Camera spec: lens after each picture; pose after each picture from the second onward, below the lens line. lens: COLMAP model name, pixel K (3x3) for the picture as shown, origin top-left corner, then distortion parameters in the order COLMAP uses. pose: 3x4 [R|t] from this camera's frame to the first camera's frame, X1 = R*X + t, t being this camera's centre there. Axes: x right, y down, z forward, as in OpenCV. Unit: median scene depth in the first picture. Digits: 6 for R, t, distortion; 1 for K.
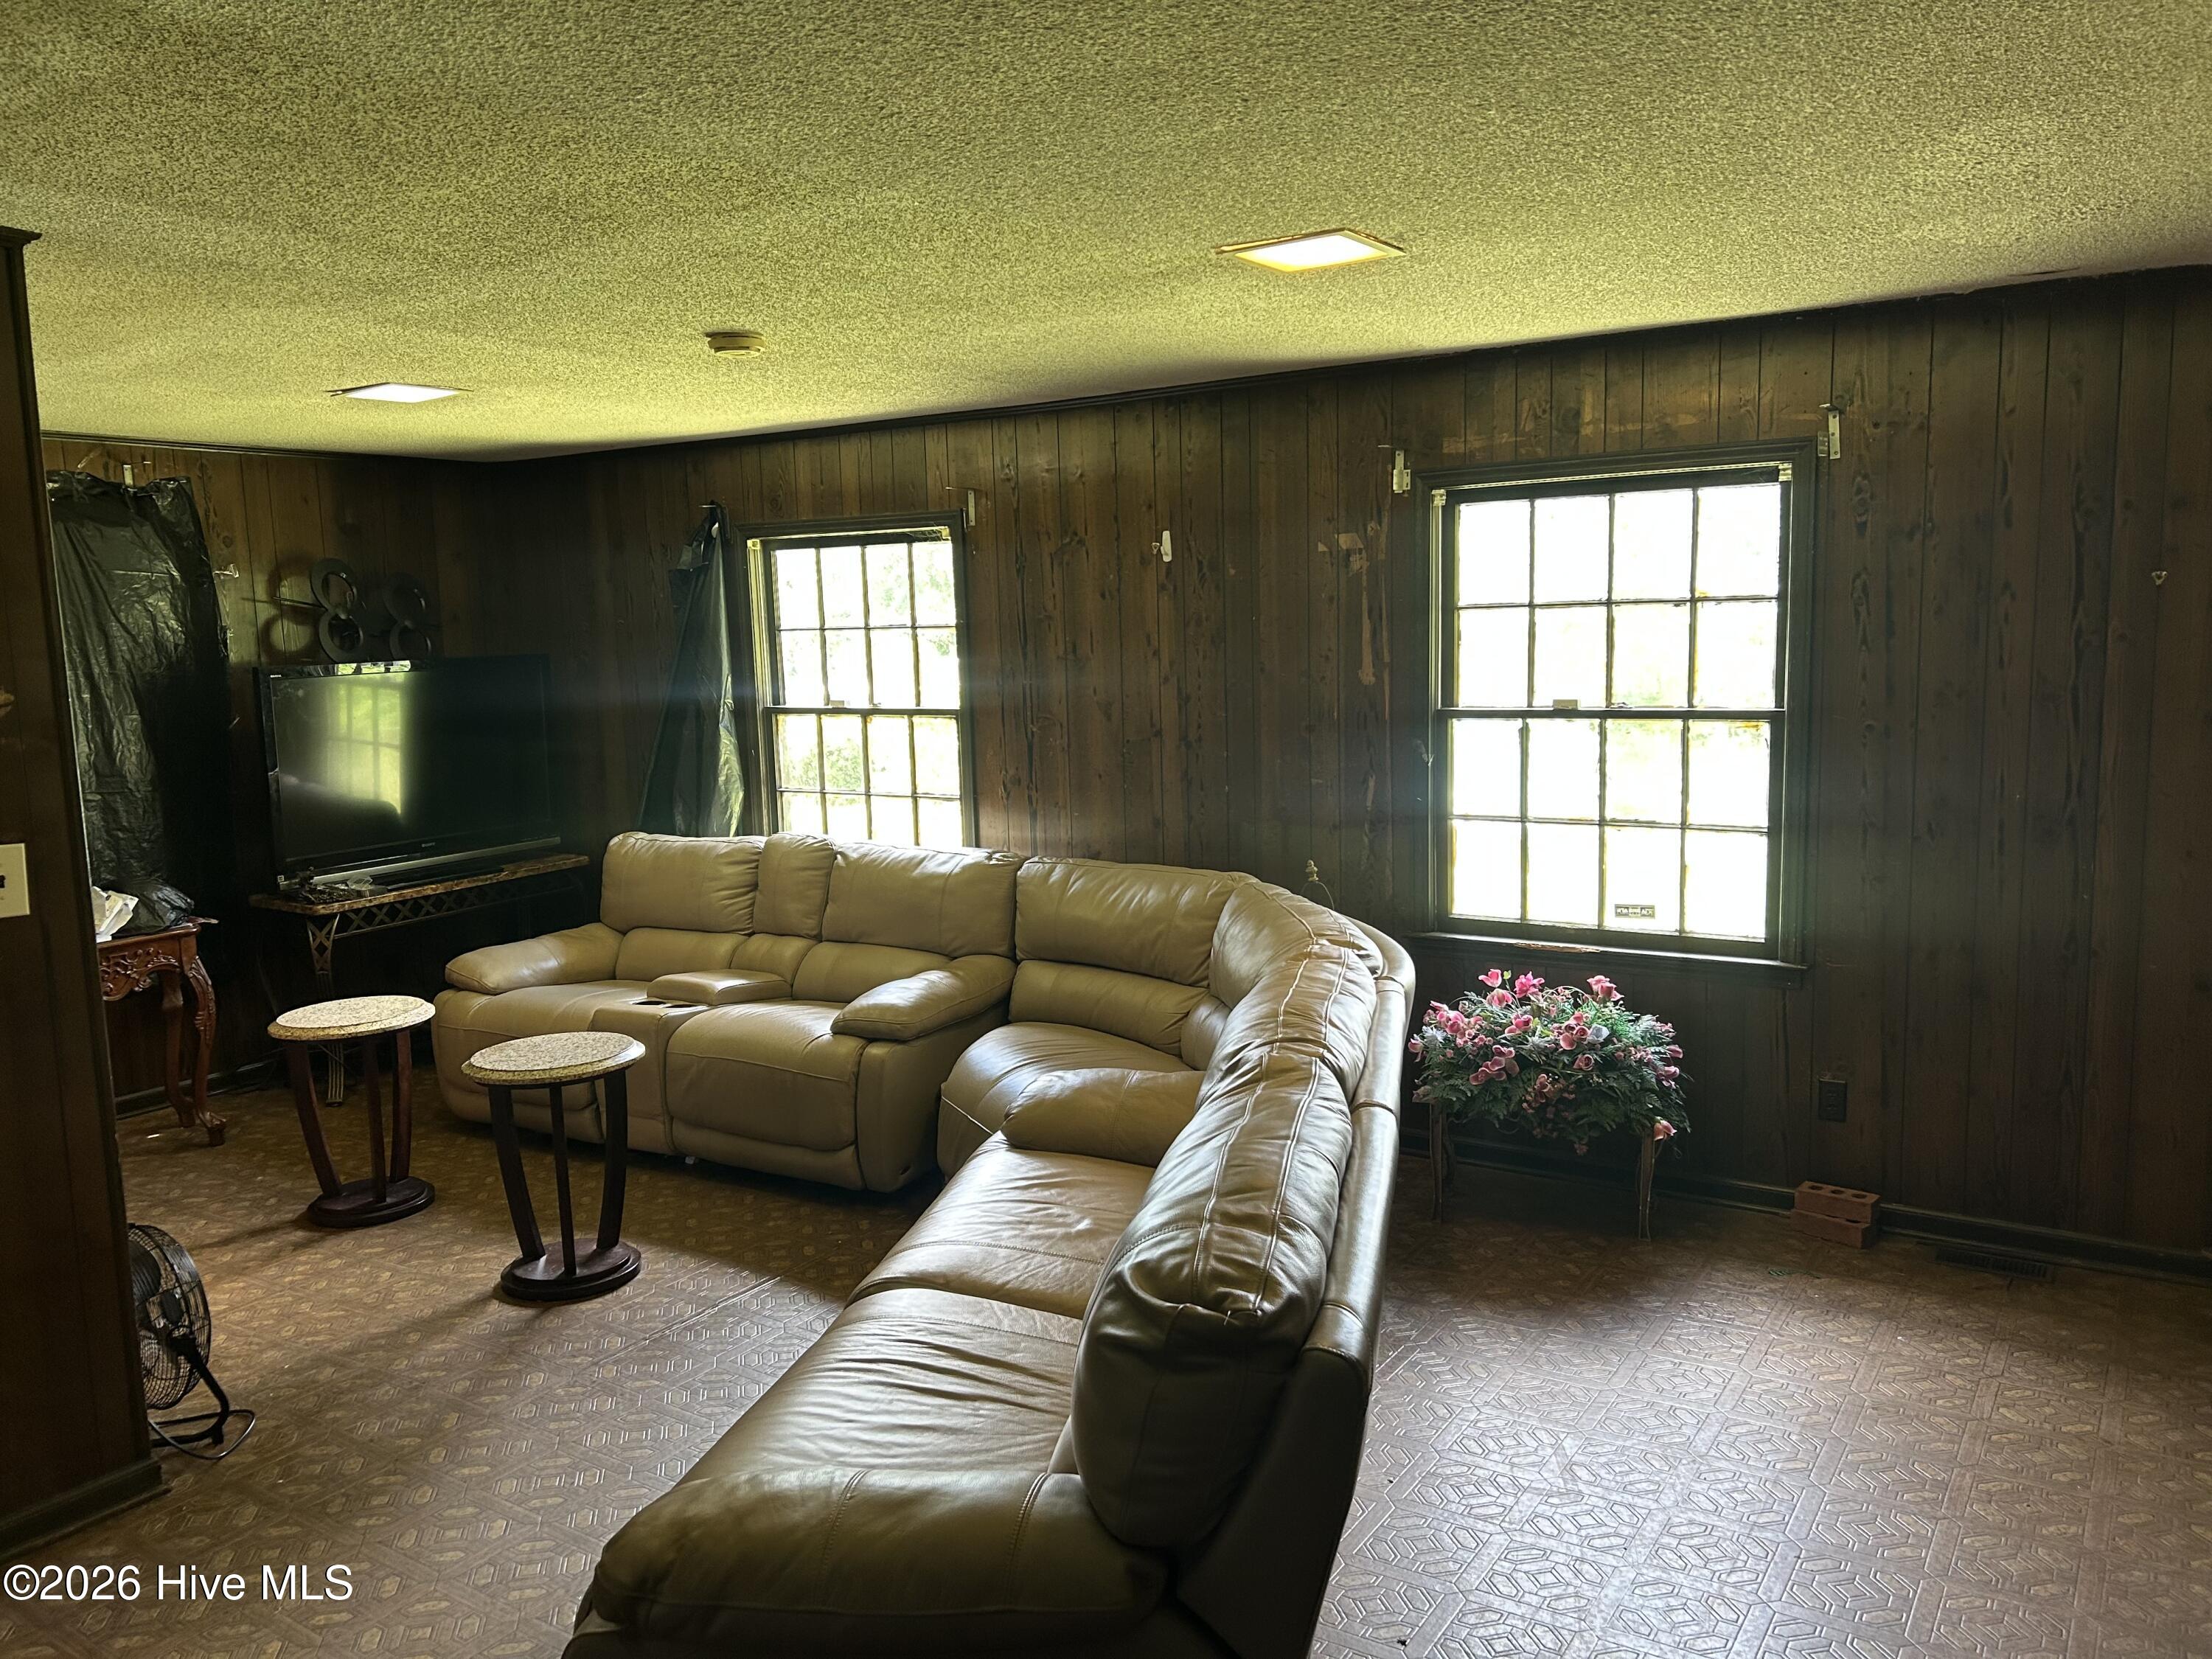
lens RADIAL K [[1662.0, 0, 1102.8], [0, 1662.0, 838.6], [0, 0, 1]] dist [0.052372, -0.041721]
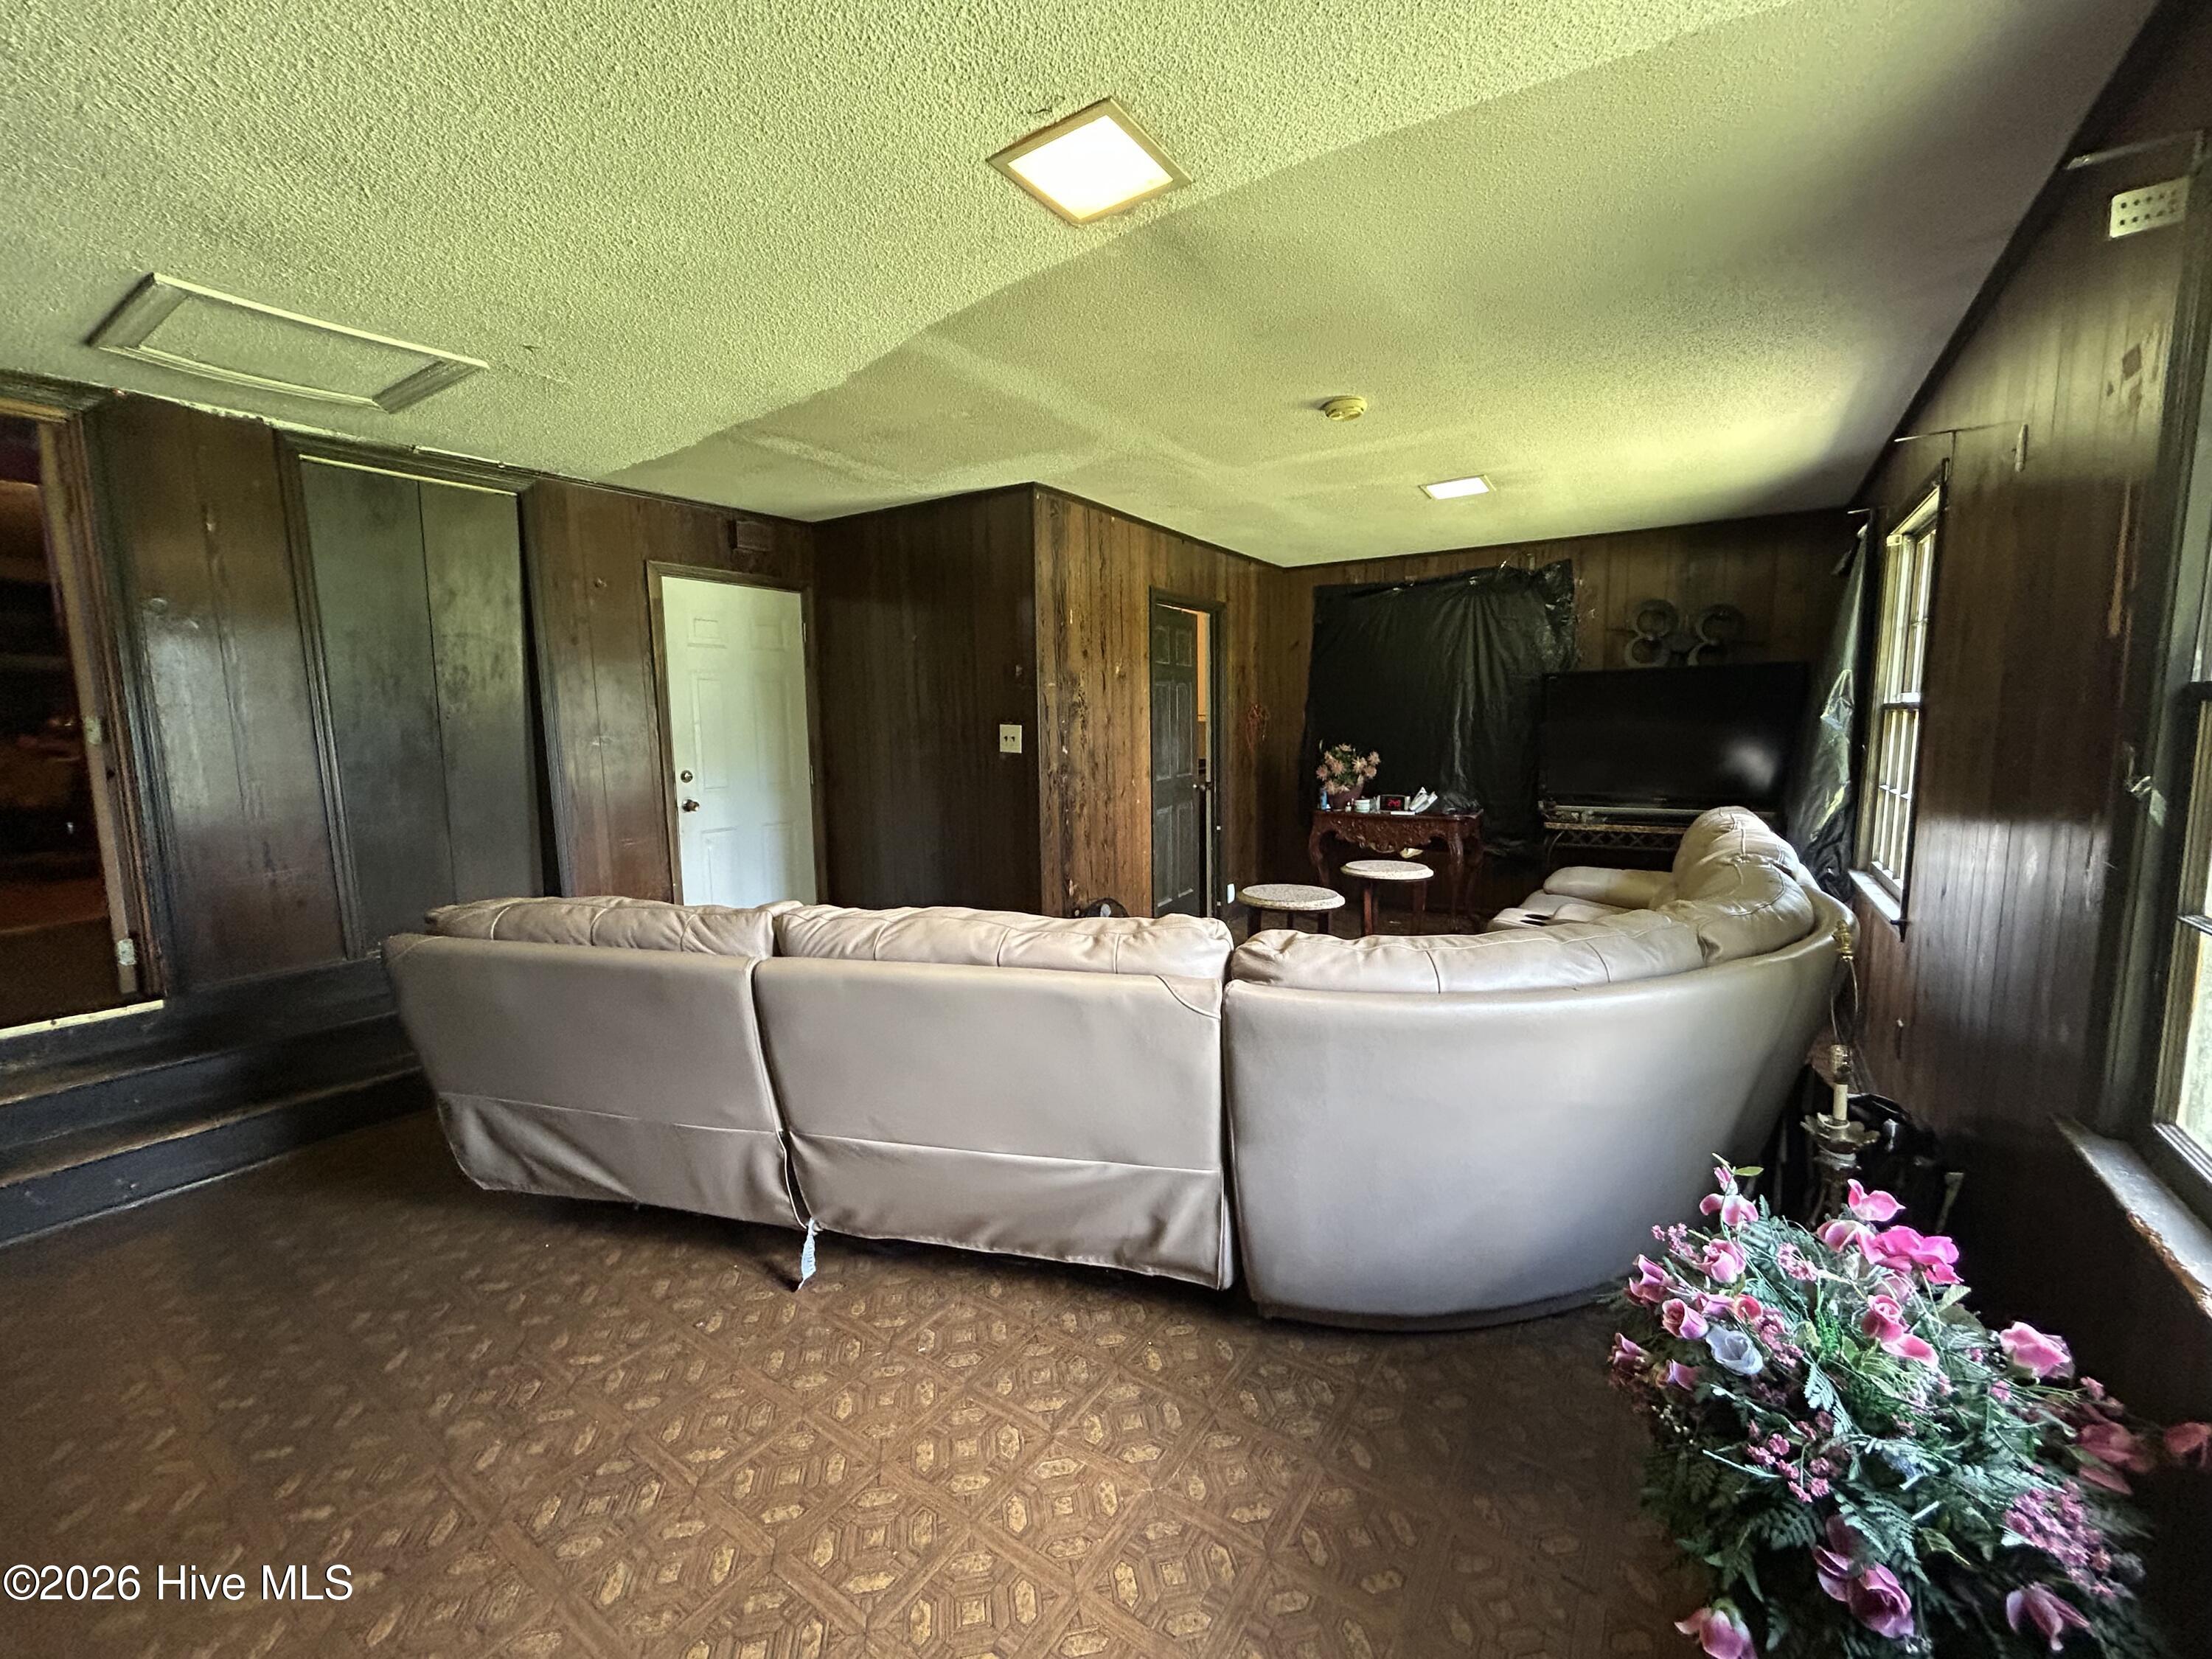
lens RADIAL K [[893.0, 0, 1106.0], [0, 893.0, 829.5], [0, 0, 1]] dist [0.000306, 0.000089]
pose [[-0.025727, 0.148410, -0.988591, 0.516262], [-0.116191, 0.981772, 0.150410, -0.043790], [0.992894, 0.118735, -0.008015, 0.807403]]
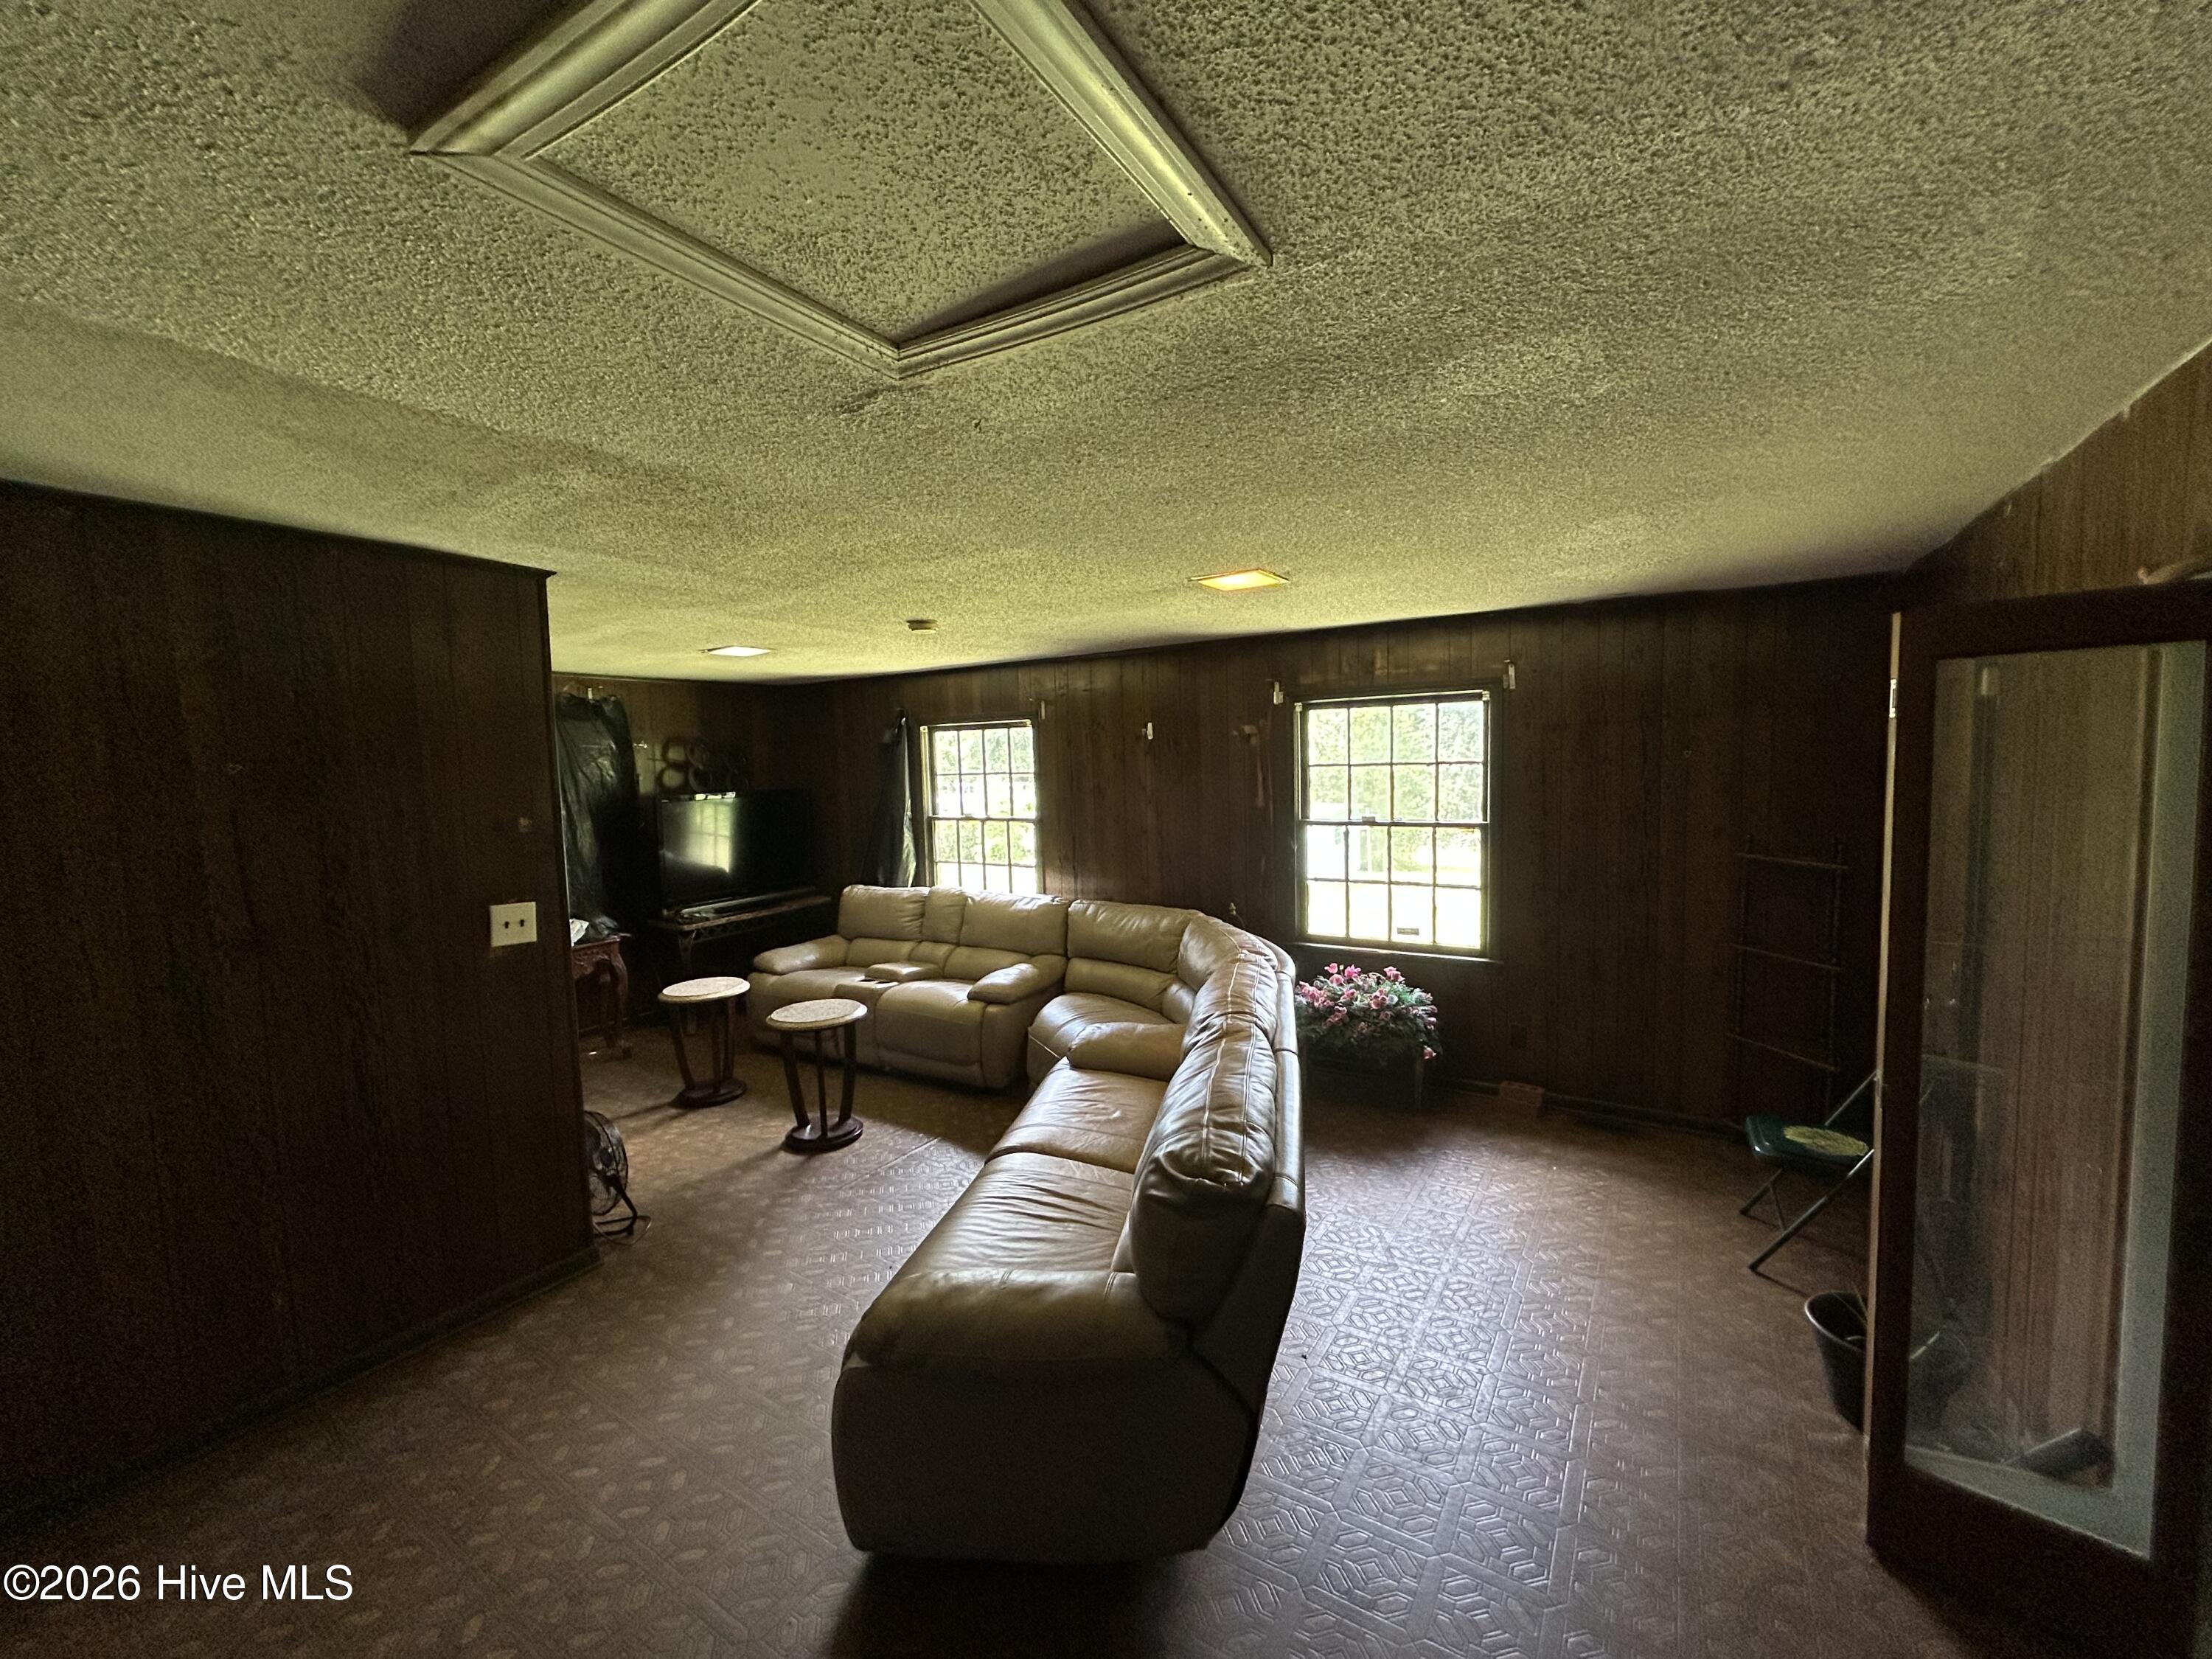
lens RADIAL K [[893.0, 0, 1106.0], [0, 893.0, 829.5], [0, 0, 1]] dist [0.000306, 0.000089]
pose [[0.999931, 0.000098, 0.011771, -0.026737], [0.000541, 0.998528, -0.054231, -0.016220], [-0.011759, 0.054233, 0.998459, 0.021658]]
